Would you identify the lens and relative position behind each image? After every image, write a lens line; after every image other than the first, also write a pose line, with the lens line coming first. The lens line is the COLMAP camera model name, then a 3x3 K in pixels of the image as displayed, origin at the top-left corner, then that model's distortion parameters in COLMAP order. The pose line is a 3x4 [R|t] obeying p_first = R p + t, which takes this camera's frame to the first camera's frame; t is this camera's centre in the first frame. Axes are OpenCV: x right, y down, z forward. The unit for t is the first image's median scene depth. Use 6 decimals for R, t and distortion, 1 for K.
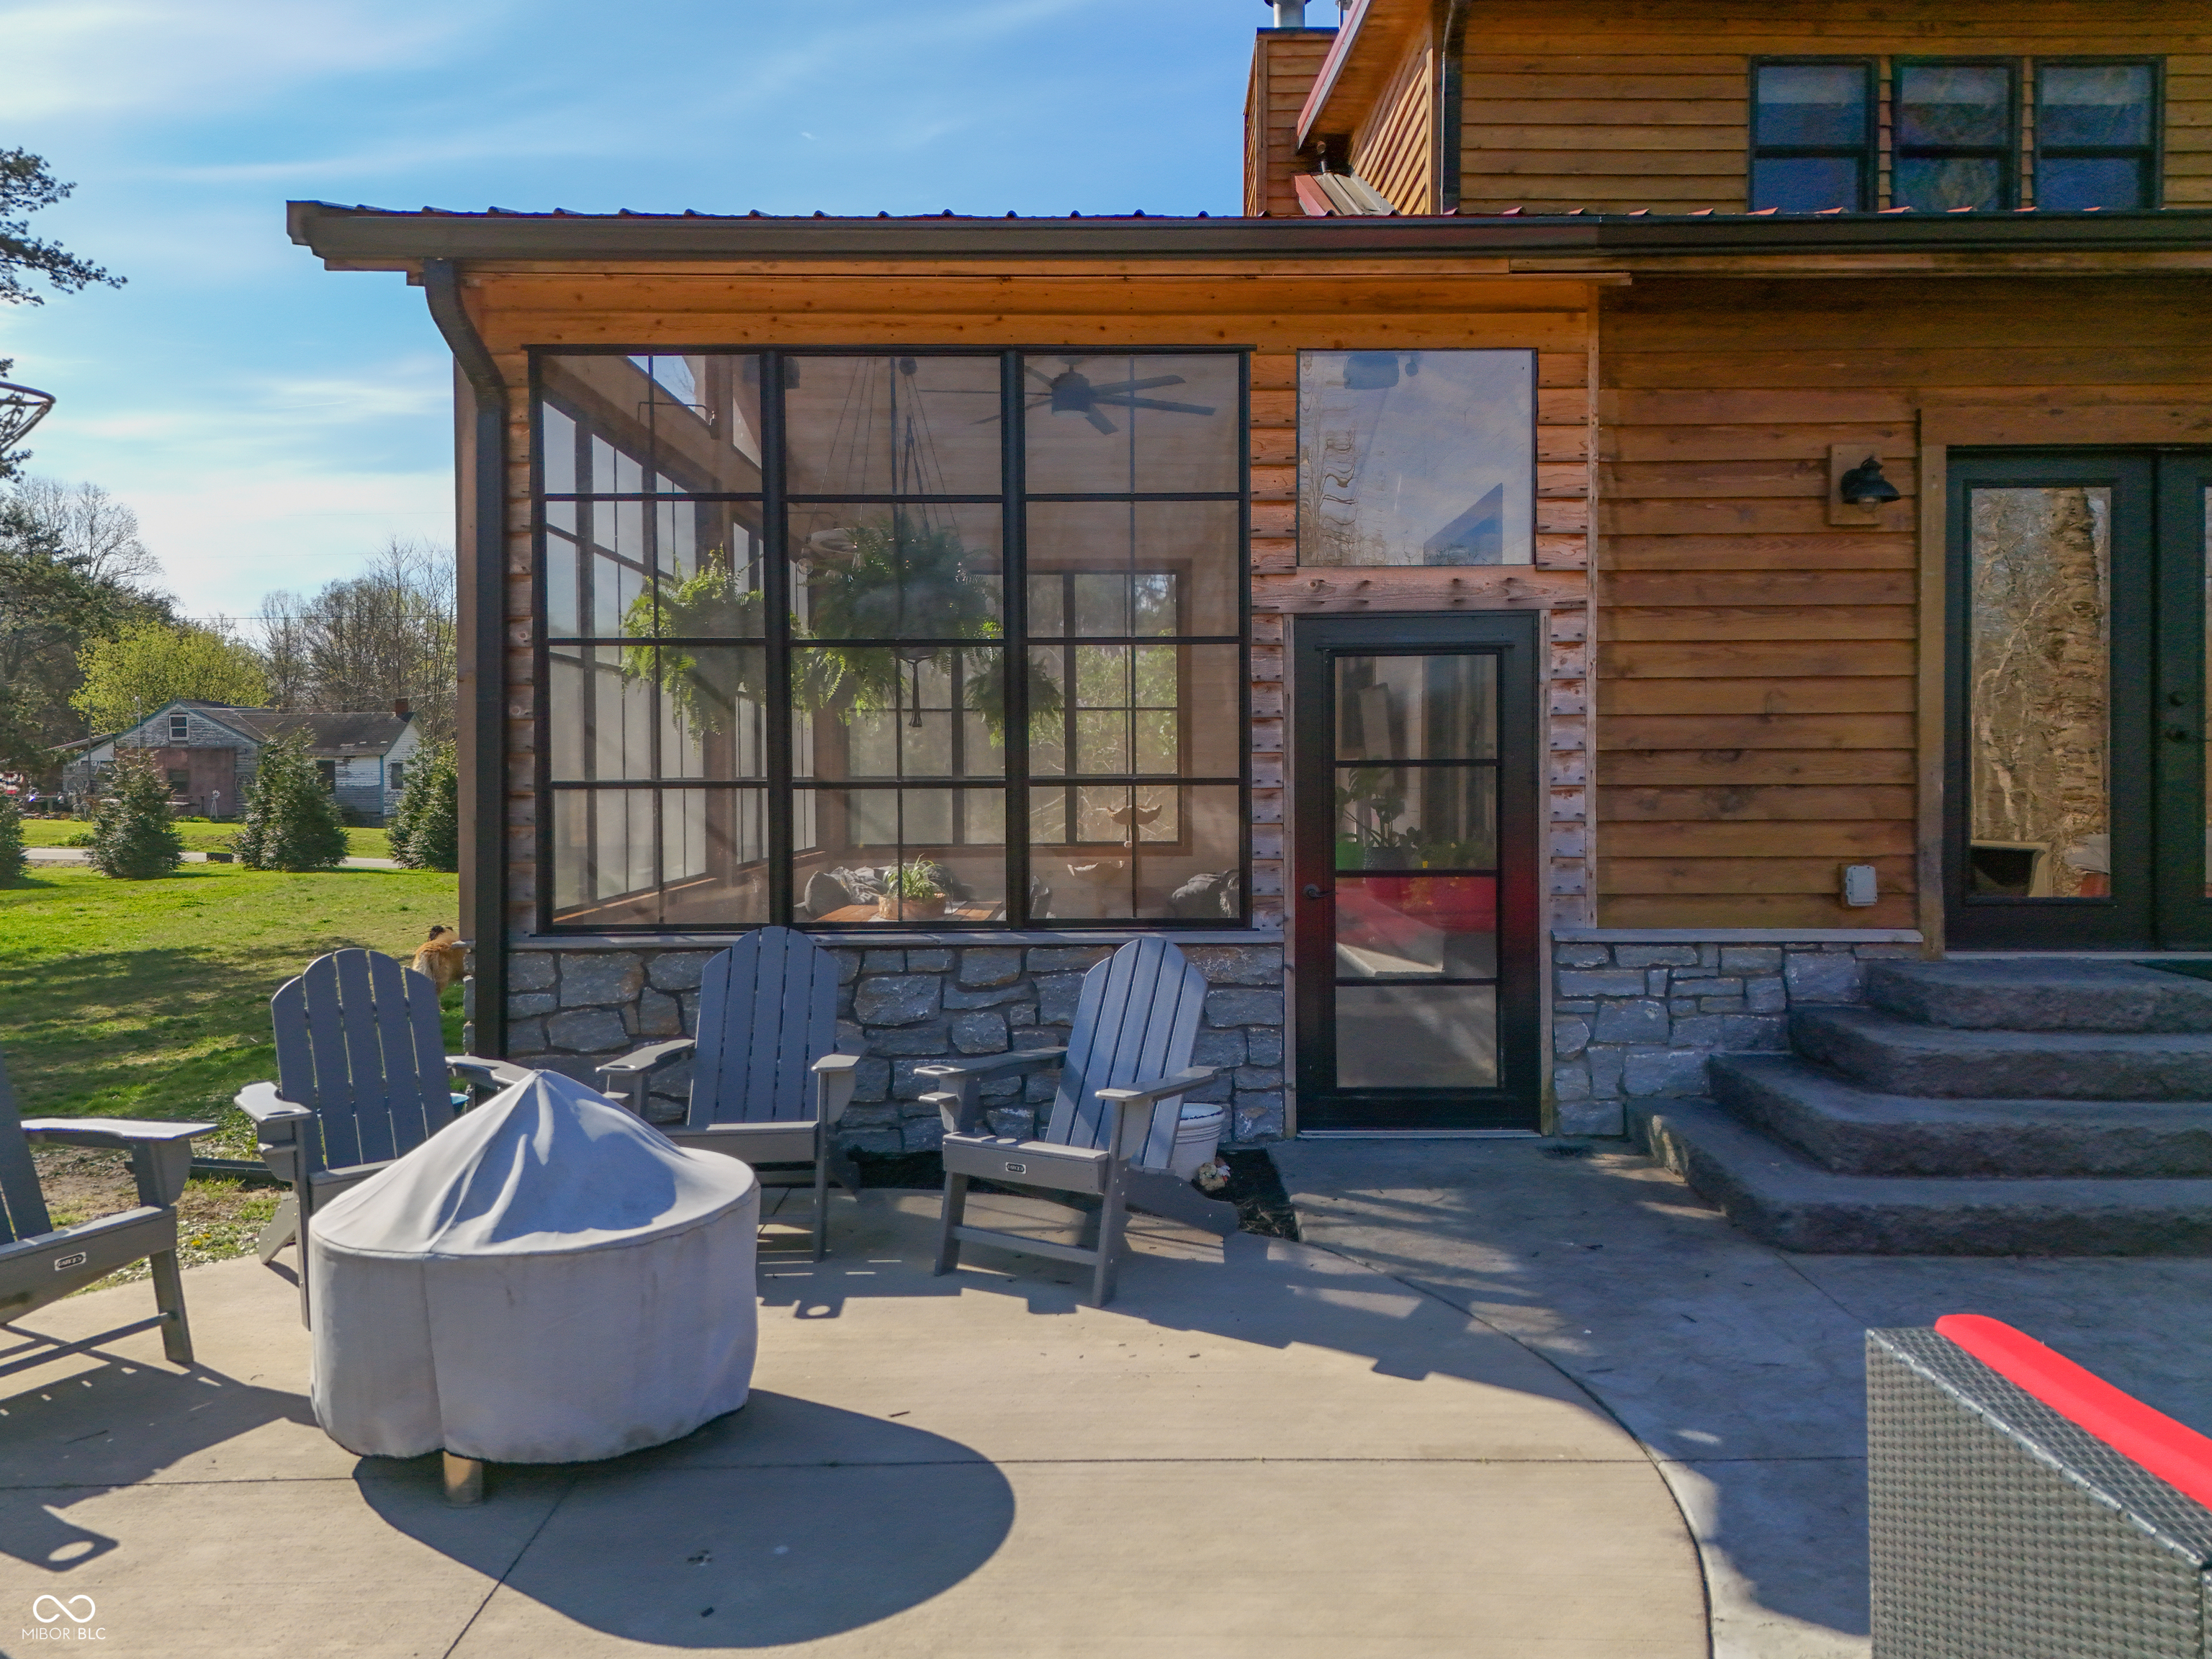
lens RADIAL K [[1627.1, 0, 1106.7], [0, 1627.1, 819.1], [0, 0, 1]] dist [0.057091, -0.036203]
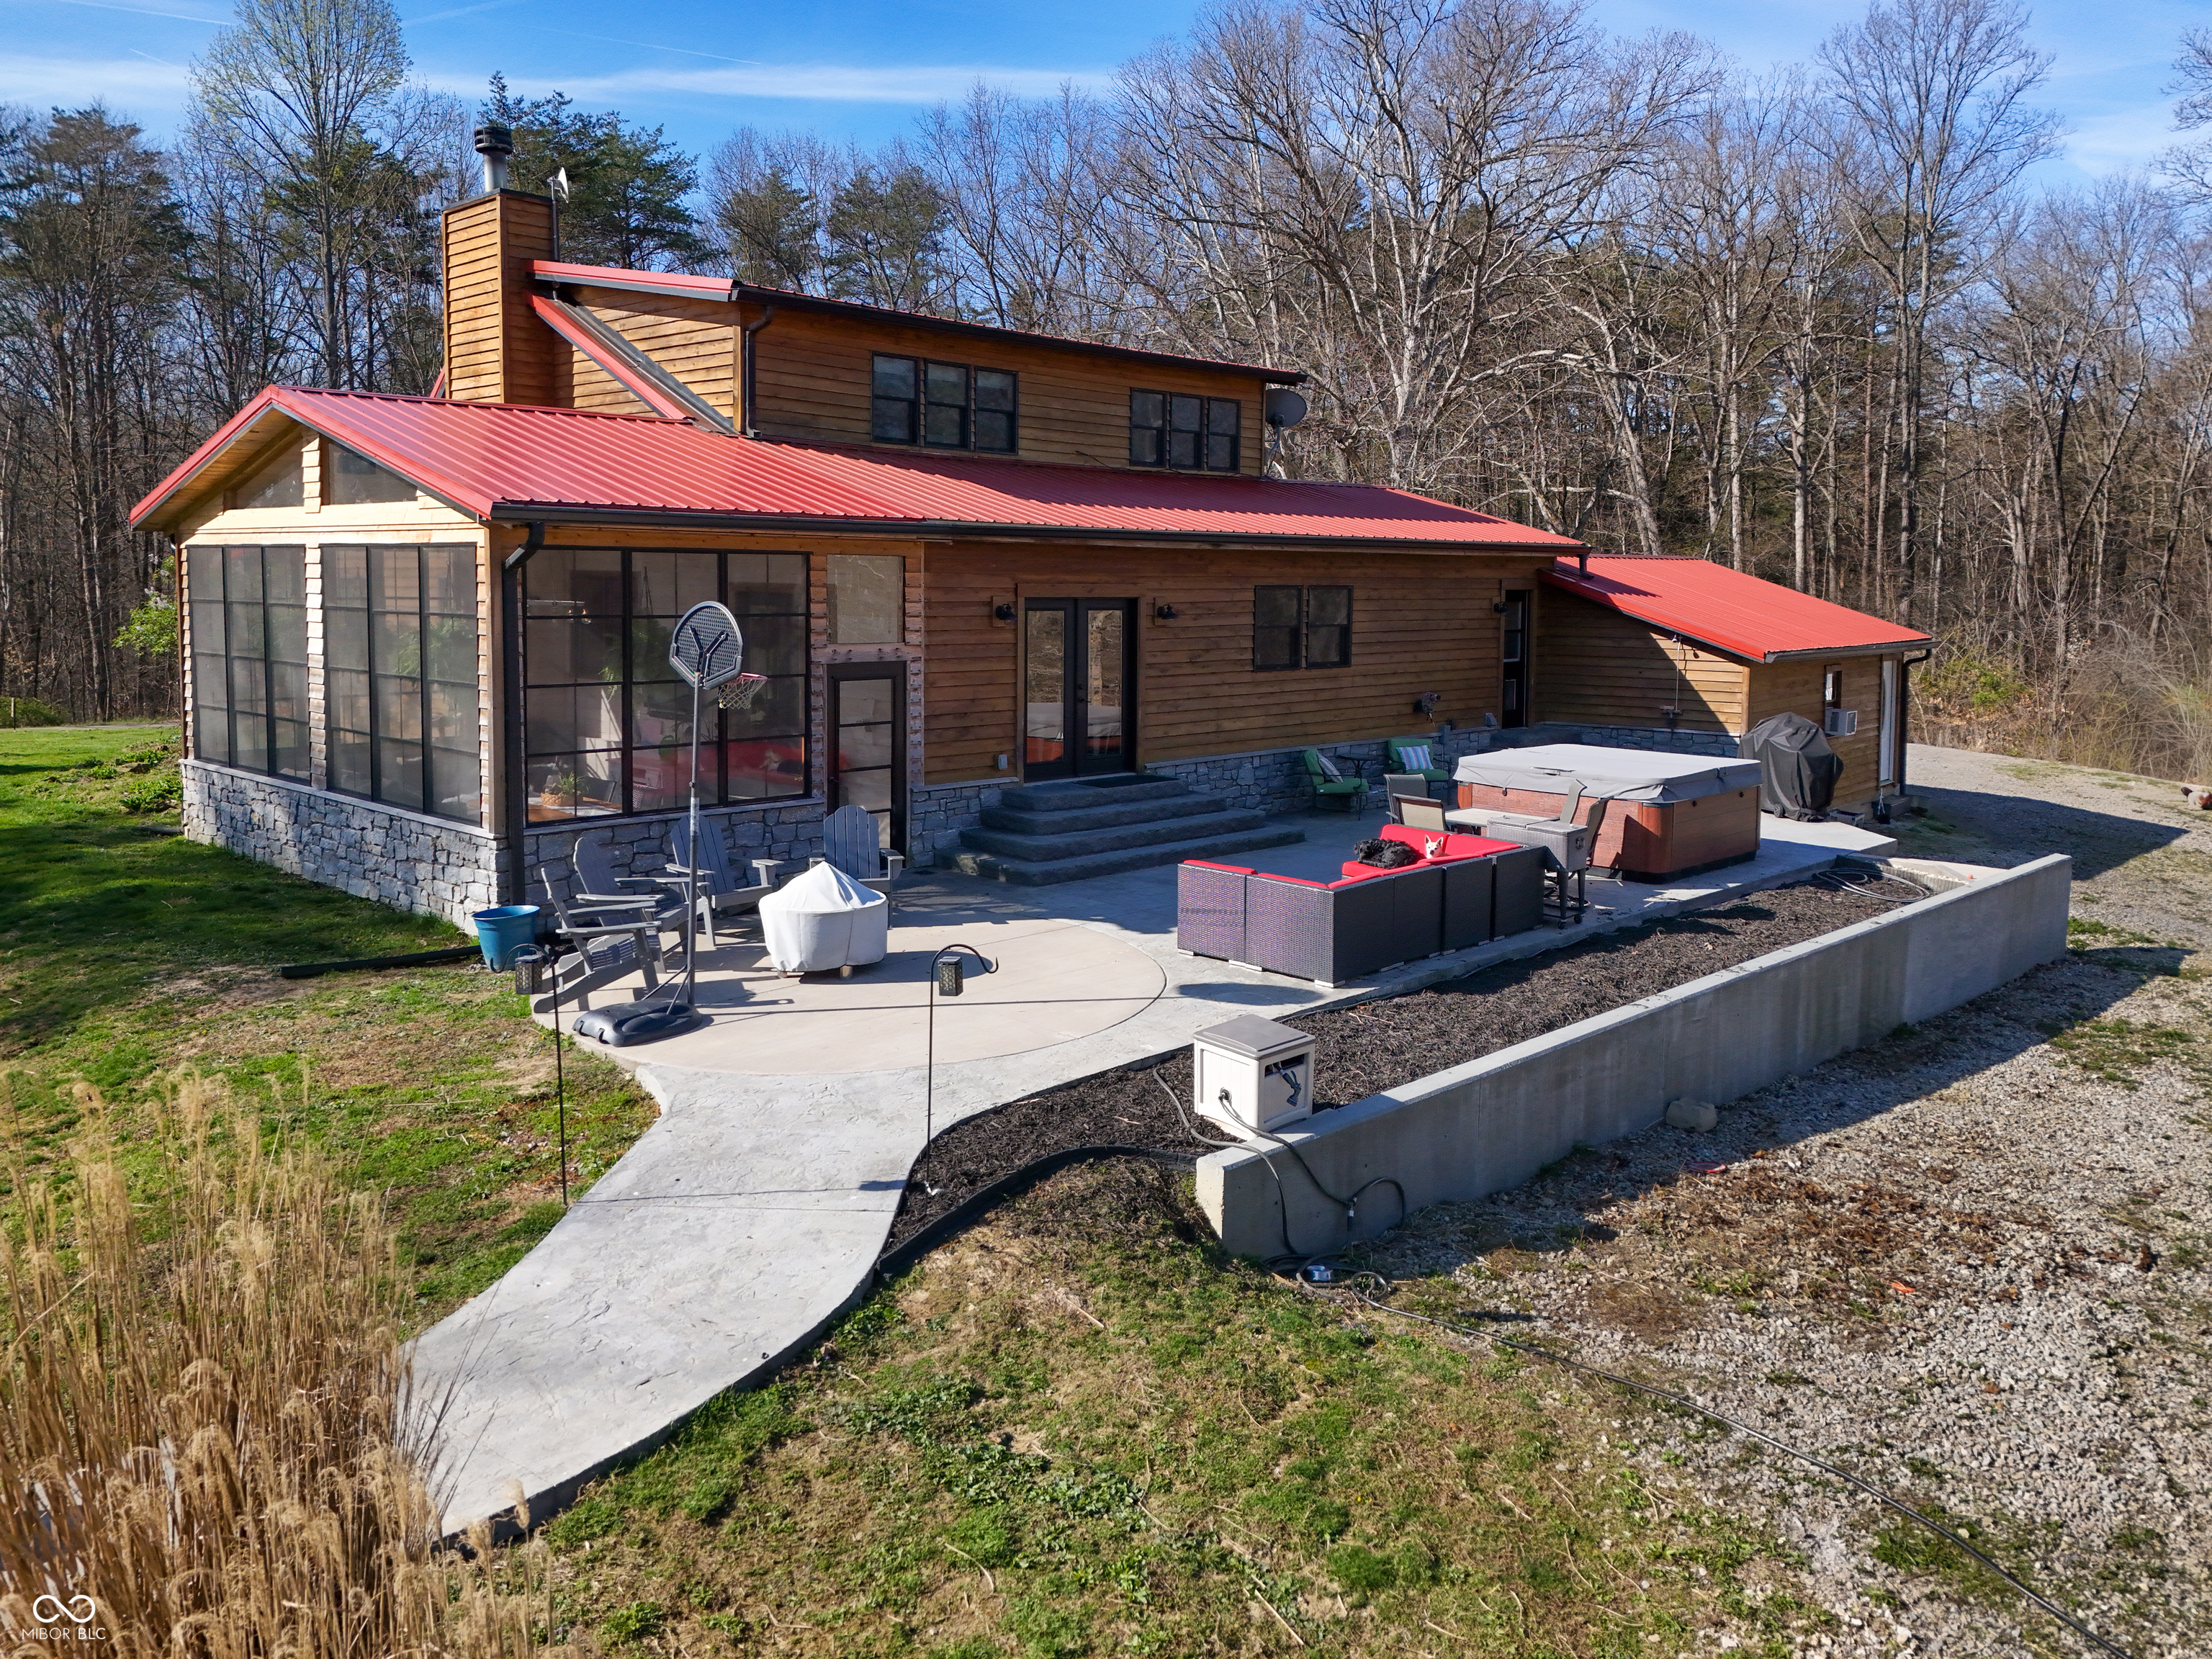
lens RADIAL K [[1627.1, 0, 1106.7], [0, 1627.1, 819.1], [0, 0, 1]] dist [0.057091, -0.036203]
pose [[0.697596, -0.090857, 0.710708, -1.313862], [0.003897, 0.992394, 0.123043, -0.192675], [-0.716481, -0.083064, 0.692644, -0.965507]]
